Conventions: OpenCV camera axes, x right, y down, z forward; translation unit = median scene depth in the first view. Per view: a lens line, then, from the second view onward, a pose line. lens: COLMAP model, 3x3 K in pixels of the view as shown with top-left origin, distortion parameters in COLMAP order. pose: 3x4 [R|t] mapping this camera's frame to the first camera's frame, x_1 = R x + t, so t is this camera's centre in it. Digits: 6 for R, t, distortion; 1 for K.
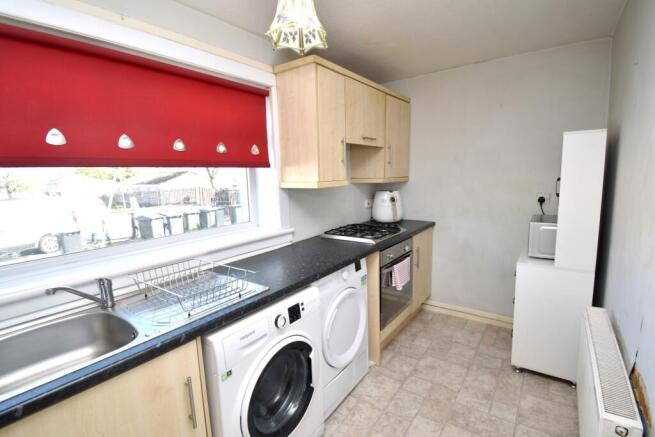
lens RADIAL K [[294.9, 0, 308.4], [0, 294.9, 217.4], [0, 0, 1]] dist [0.001234, -0.012263]
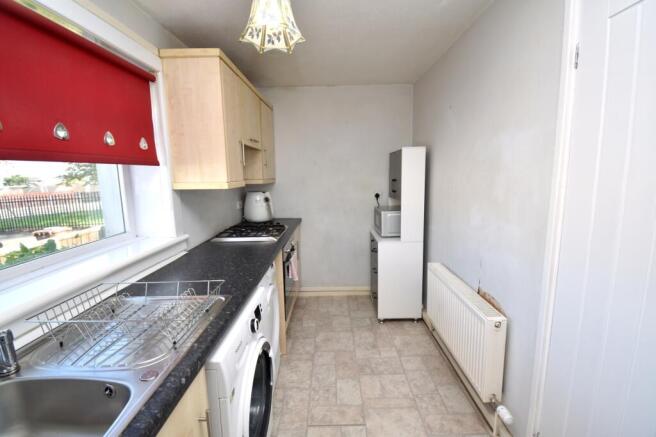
lens RADIAL K [[295.3, 0, 308.9], [0, 295.3, 217.4], [0, 0, 1]] dist [0.001234, -0.012263]
pose [[0.818240, -0.067622, 0.570886, -0.281202], [0.074080, 0.997181, 0.011940, 0.002268], [-0.570084, 0.032521, 0.820942, 0.059187]]
